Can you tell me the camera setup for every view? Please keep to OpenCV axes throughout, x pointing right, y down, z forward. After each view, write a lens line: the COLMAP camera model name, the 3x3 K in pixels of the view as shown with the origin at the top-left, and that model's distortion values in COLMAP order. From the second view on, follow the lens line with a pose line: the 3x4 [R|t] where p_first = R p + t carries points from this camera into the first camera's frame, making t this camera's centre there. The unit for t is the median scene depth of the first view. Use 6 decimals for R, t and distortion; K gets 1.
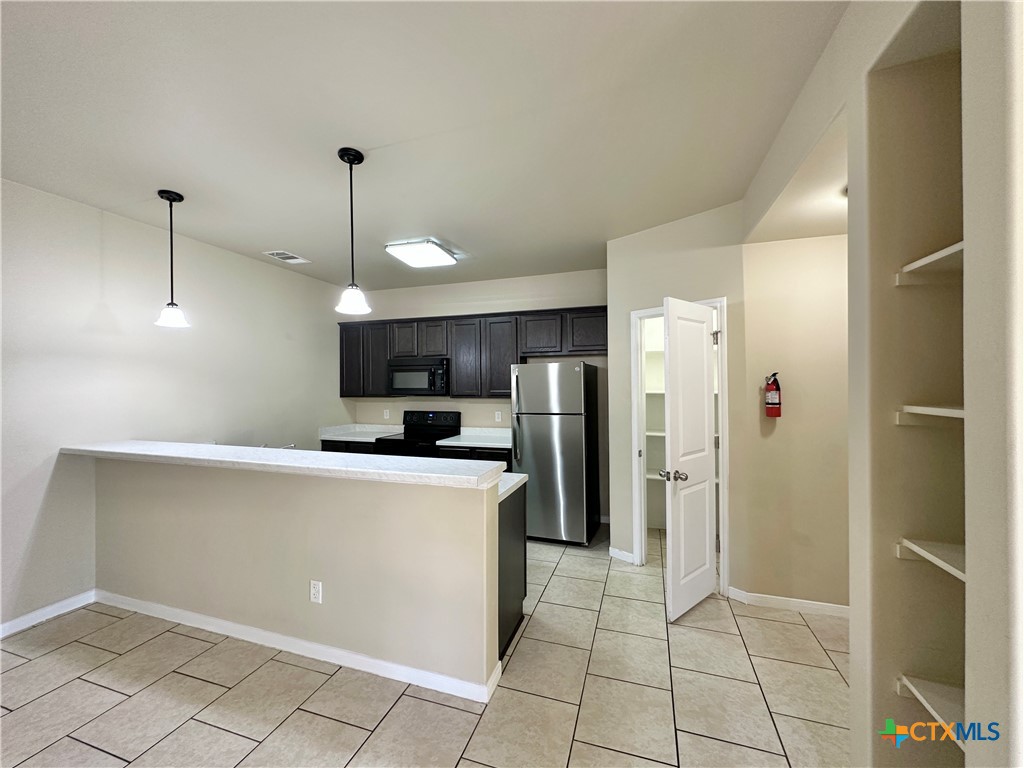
lens RADIAL K [[407.3, 0, 512.3], [0, 407.3, 382.3], [0, 0, 1]] dist [-0.001540, -0.000170]
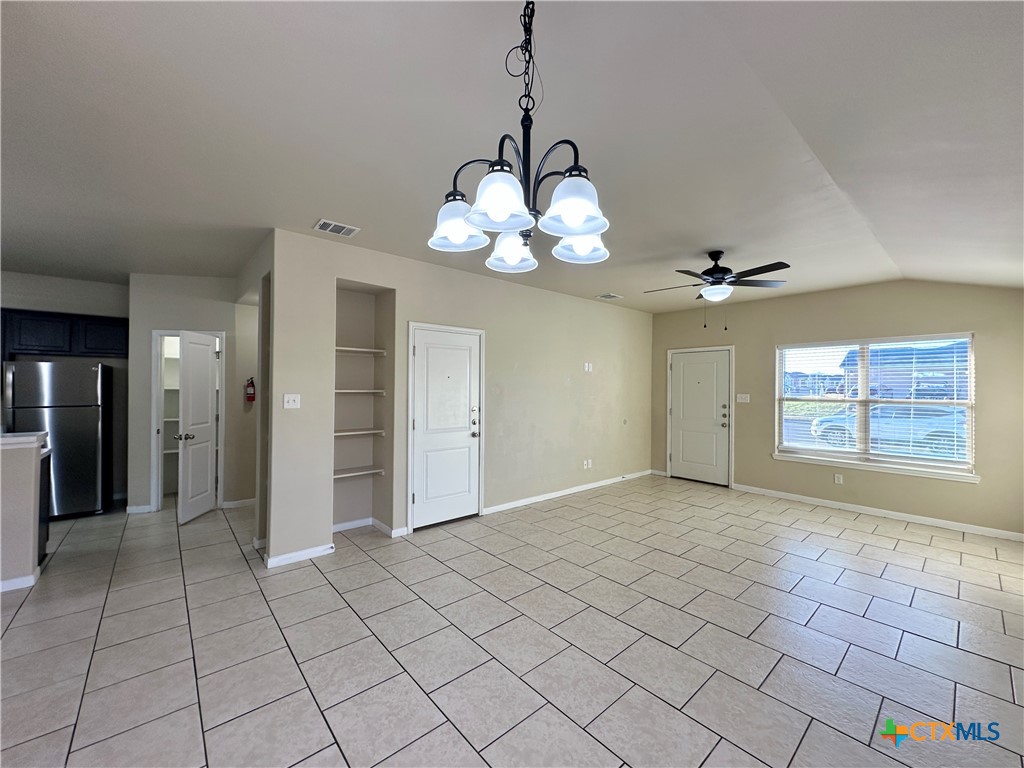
lens RADIAL K [[407.3, 0, 511.2], [0, 407.3, 383.2], [0, 0, 1]] dist [-0.001540, -0.000170]
pose [[0.514703, 0.019375, 0.857150, -0.296155], [-0.013415, 0.999804, -0.014544, 0.013057], [-0.857264, -0.004013, 0.514862, -0.853960]]
